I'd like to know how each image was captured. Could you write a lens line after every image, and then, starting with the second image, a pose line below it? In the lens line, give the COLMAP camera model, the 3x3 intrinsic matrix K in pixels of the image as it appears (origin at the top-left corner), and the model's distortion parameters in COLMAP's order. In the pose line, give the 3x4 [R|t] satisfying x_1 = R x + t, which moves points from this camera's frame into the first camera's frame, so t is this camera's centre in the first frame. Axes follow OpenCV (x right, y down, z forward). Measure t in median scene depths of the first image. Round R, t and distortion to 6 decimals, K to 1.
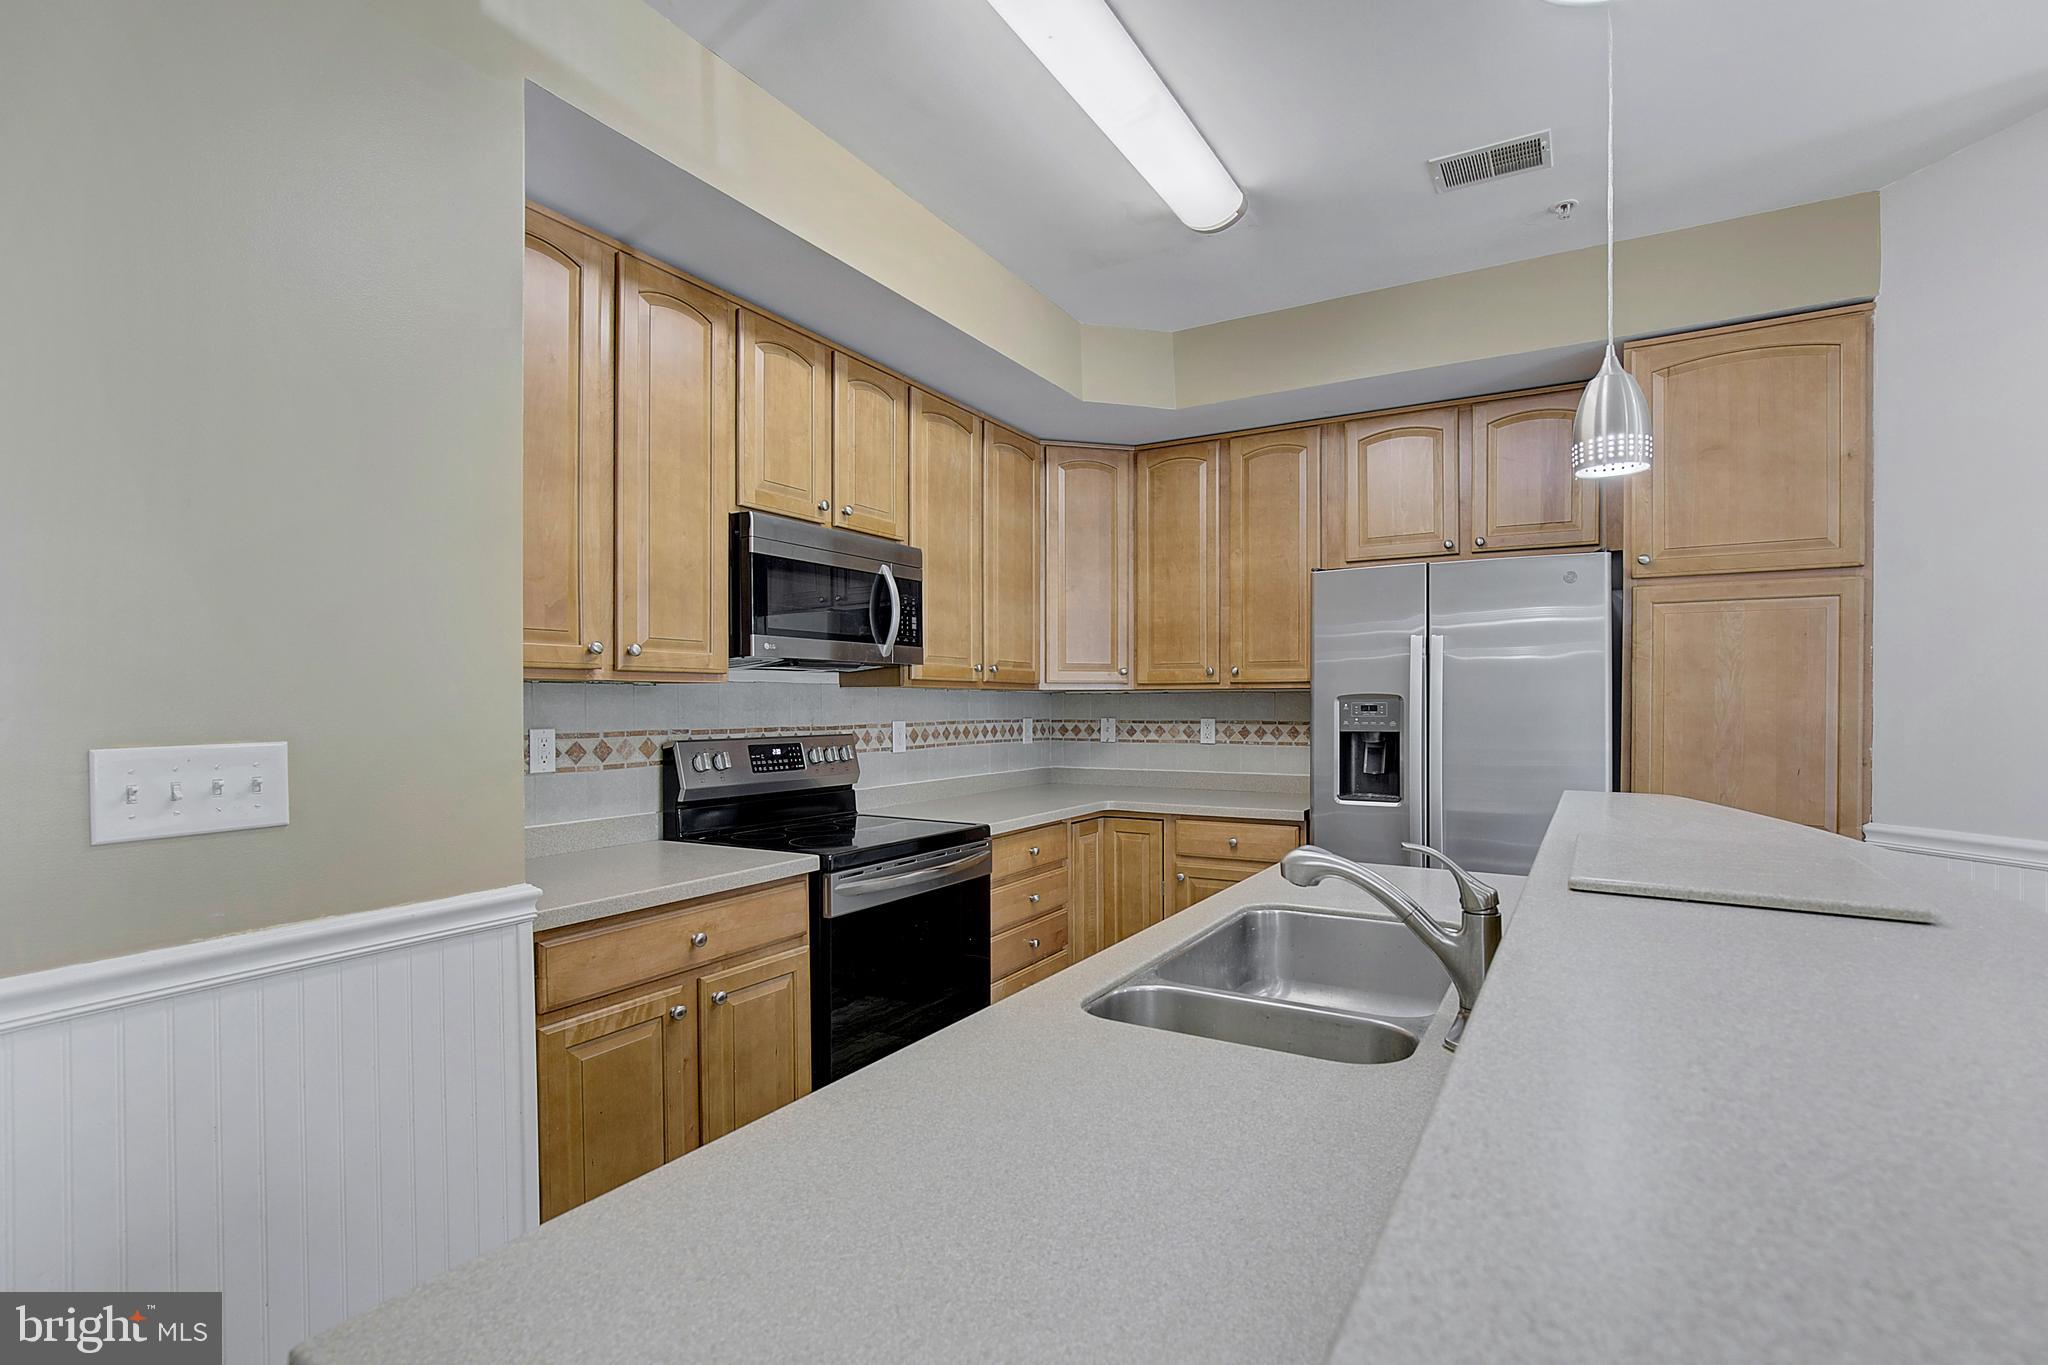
lens RADIAL K [[960.2, 0, 1053.1], [0, 960.2, 704.4], [0, 0, 1]] dist [-0.020534, 0.008328]
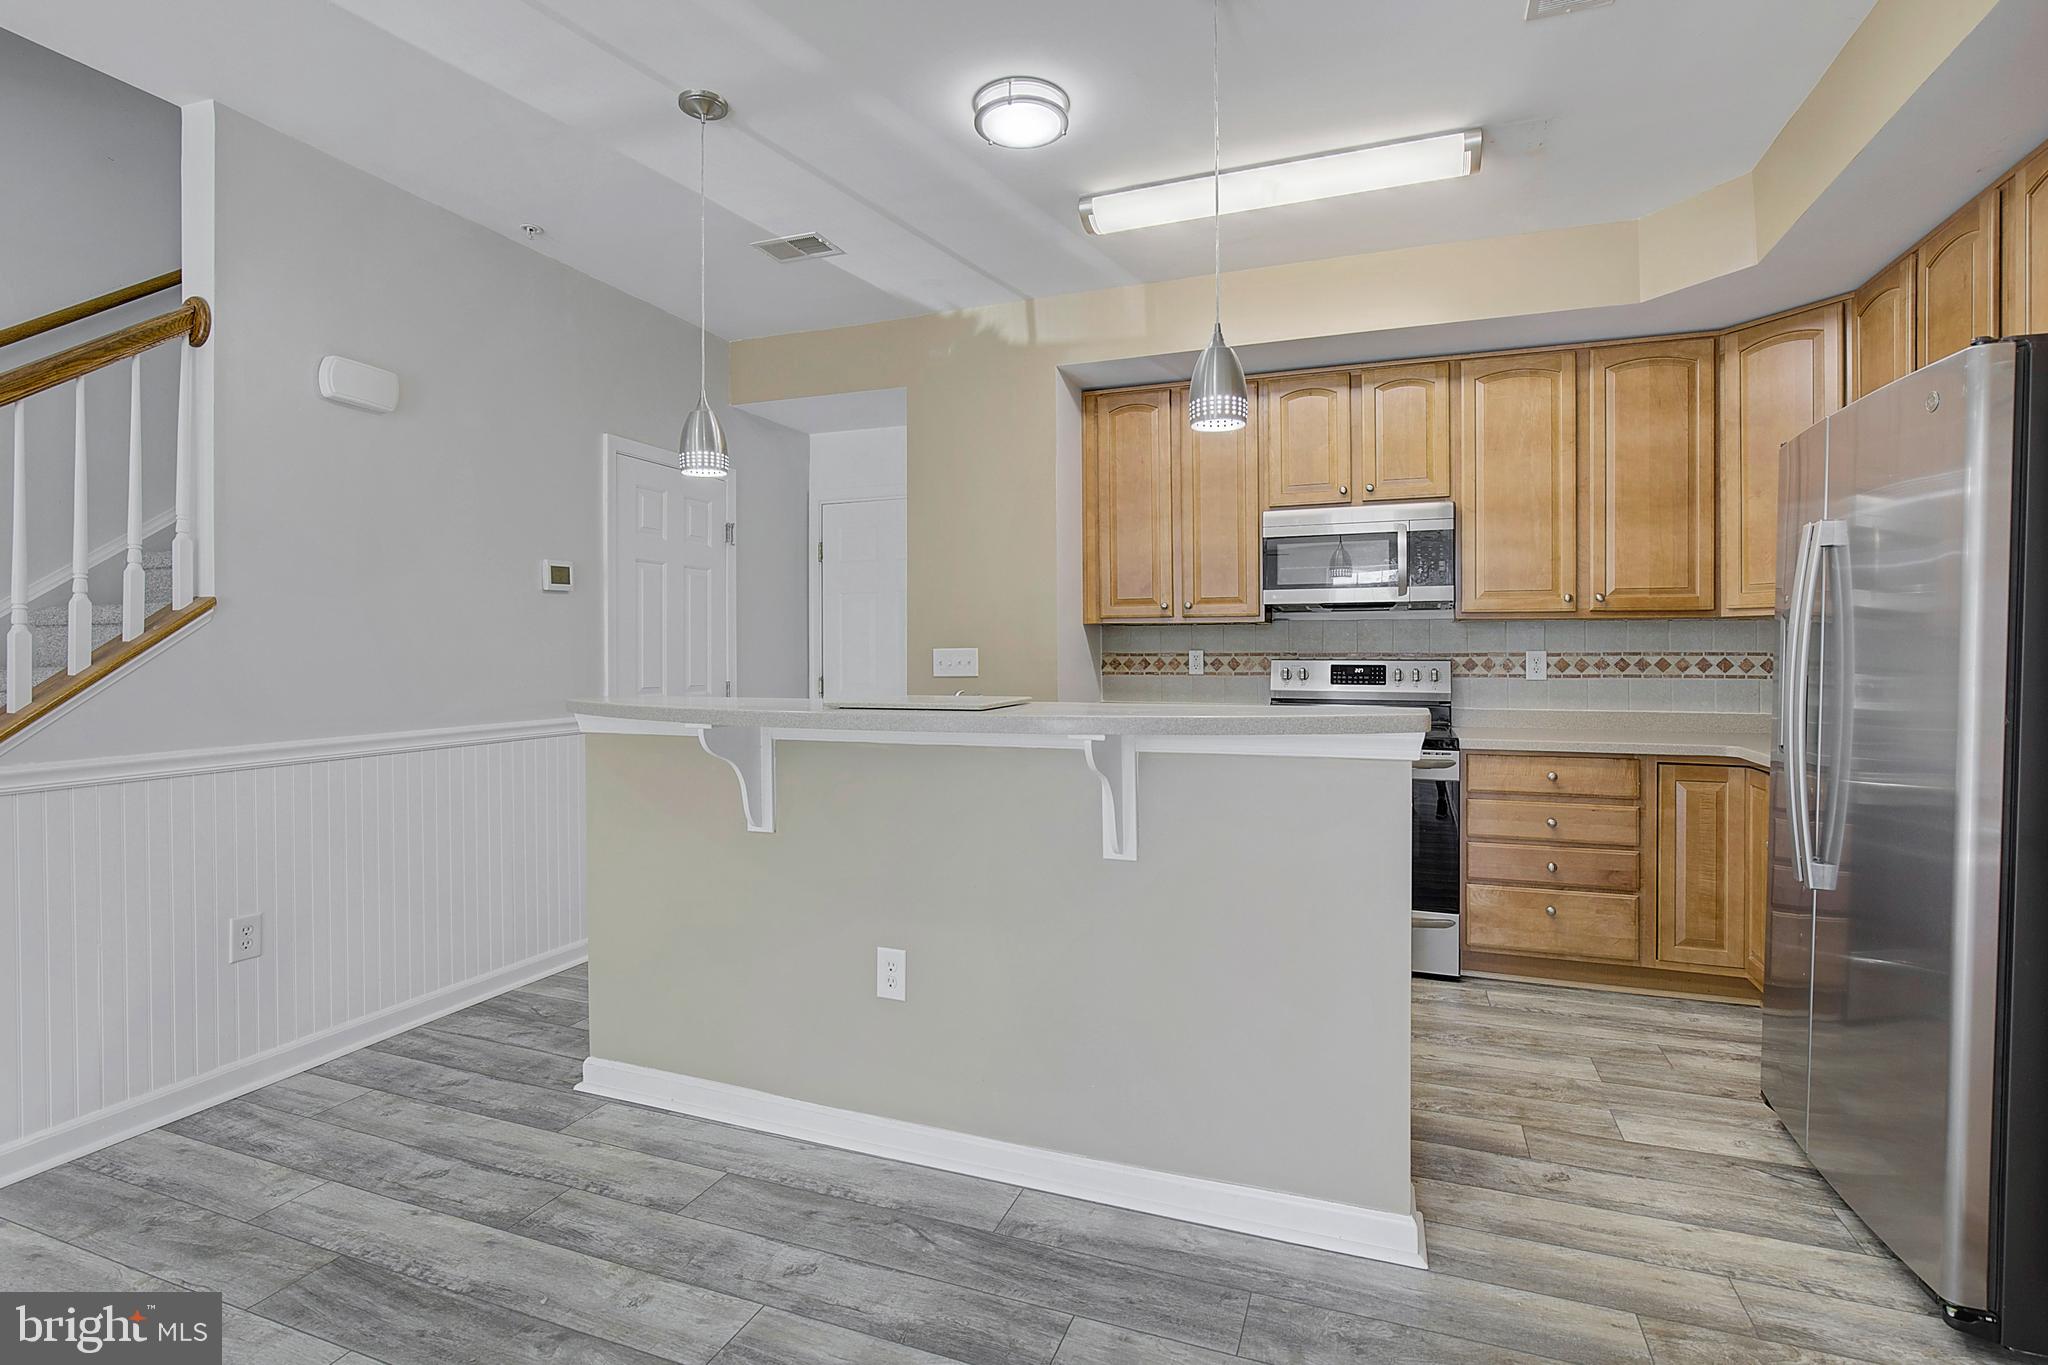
lens RADIAL K [[960.2, 0, 1044.9], [0, 960.2, 659.5], [0, 0, 1]] dist [-0.020534, 0.008328]
pose [[0.161867, 0.006340, -0.986792, 0.978704], [-0.001042, 0.999980, 0.006254, 0.025149], [0.986812, 0.000016, 0.161870, 0.328694]]
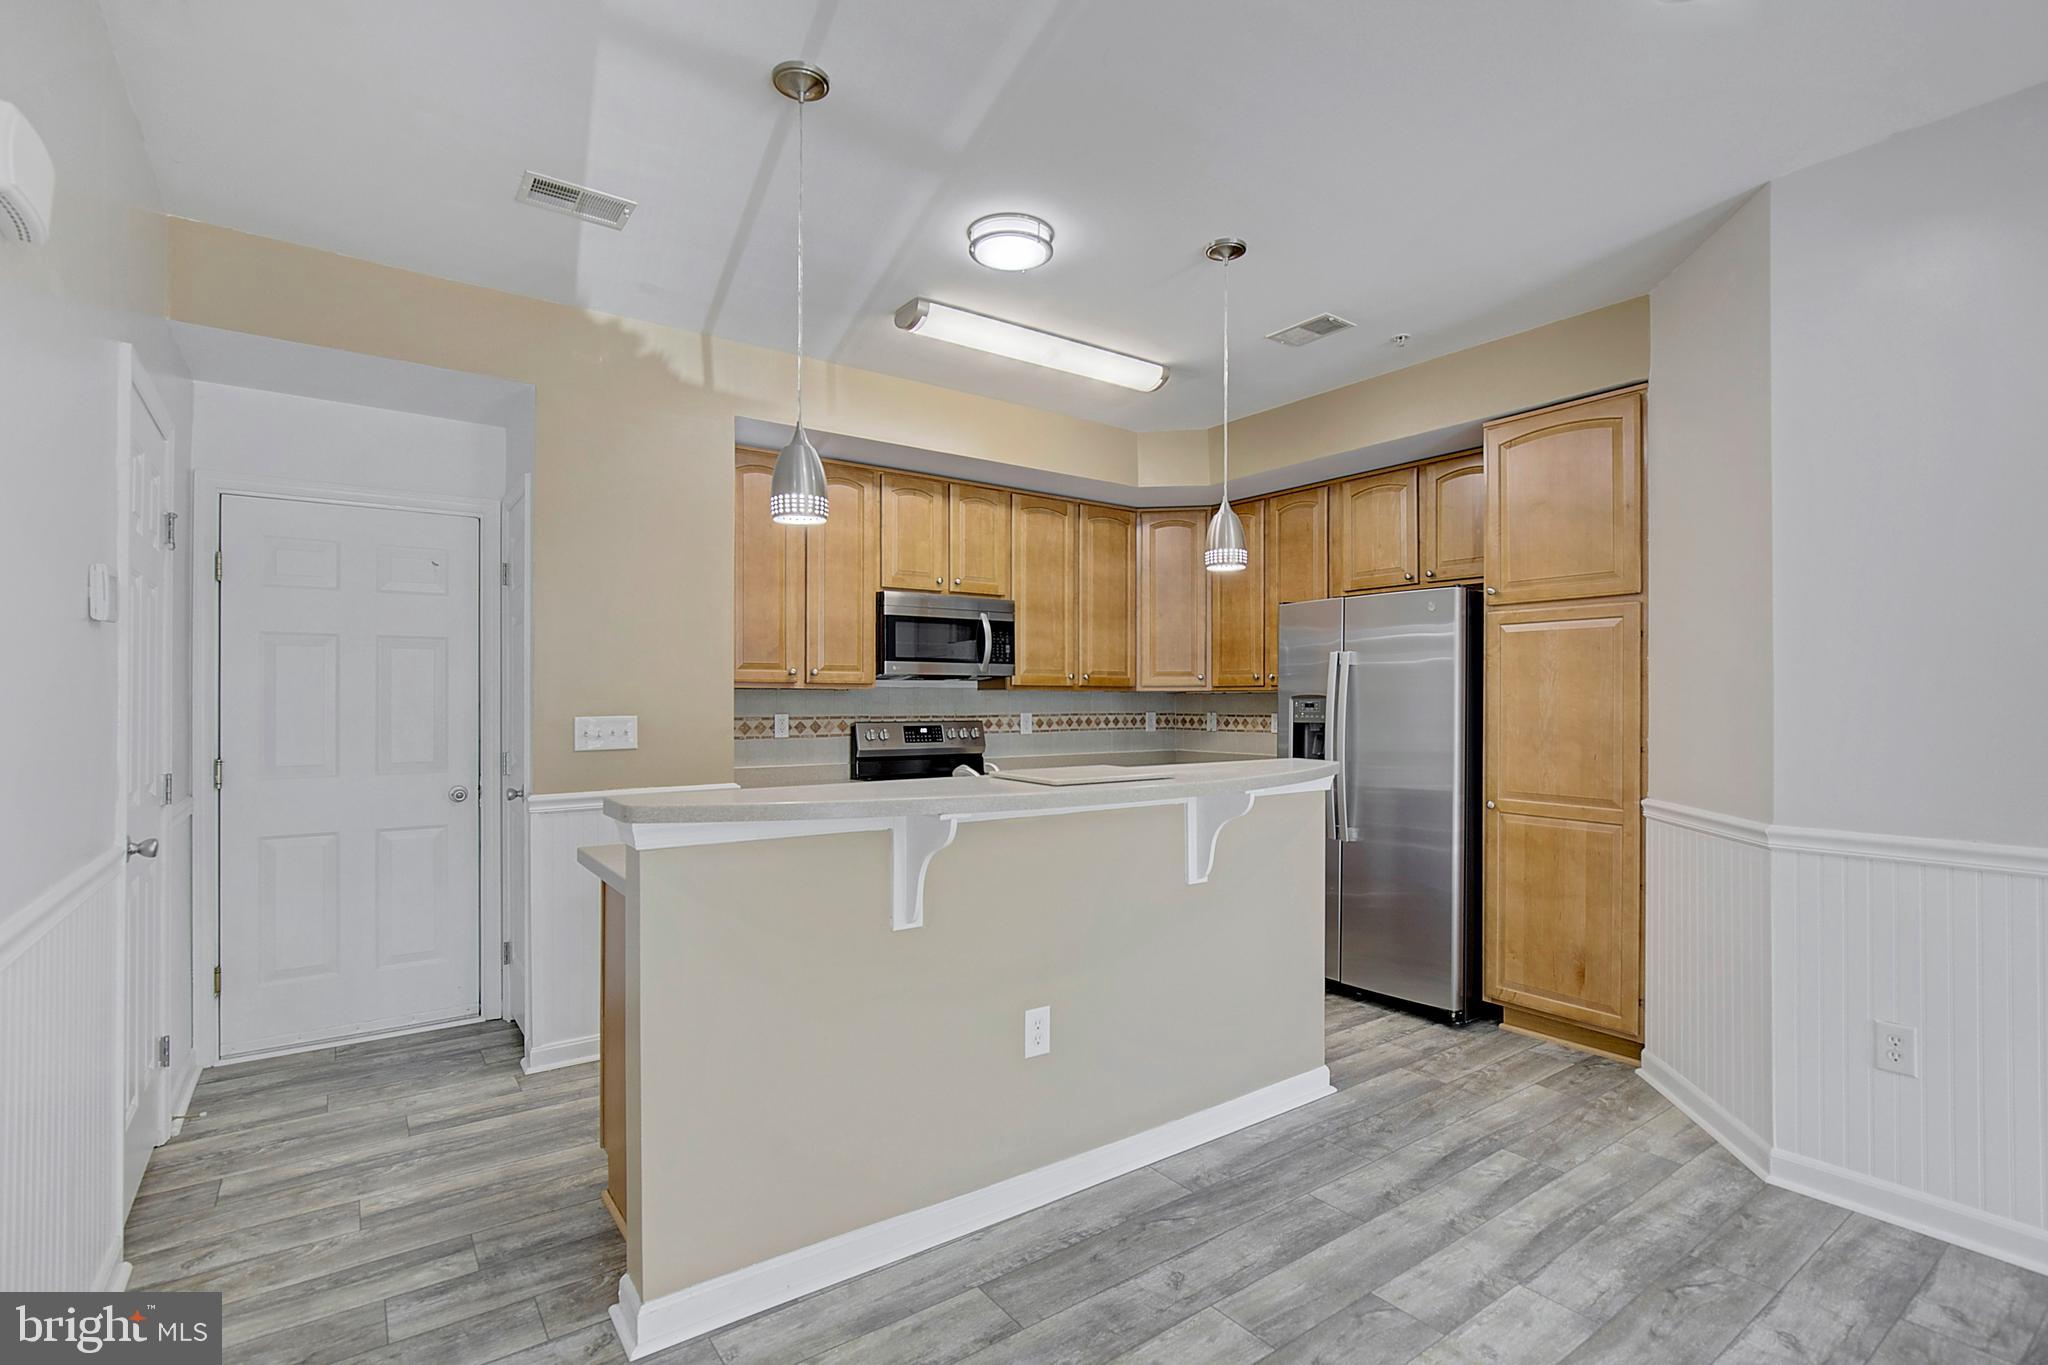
lens RADIAL K [[960.2, 0, 1042.1], [0, 960.2, 692.2], [0, 0, 1]] dist [-0.020534, 0.008328]
pose [[0.914935, -0.001888, -0.403598, 0.545771], [-0.002171, 0.999952, -0.009598, -0.000296], [0.403596, 0.009657, 0.914886, -0.404628]]
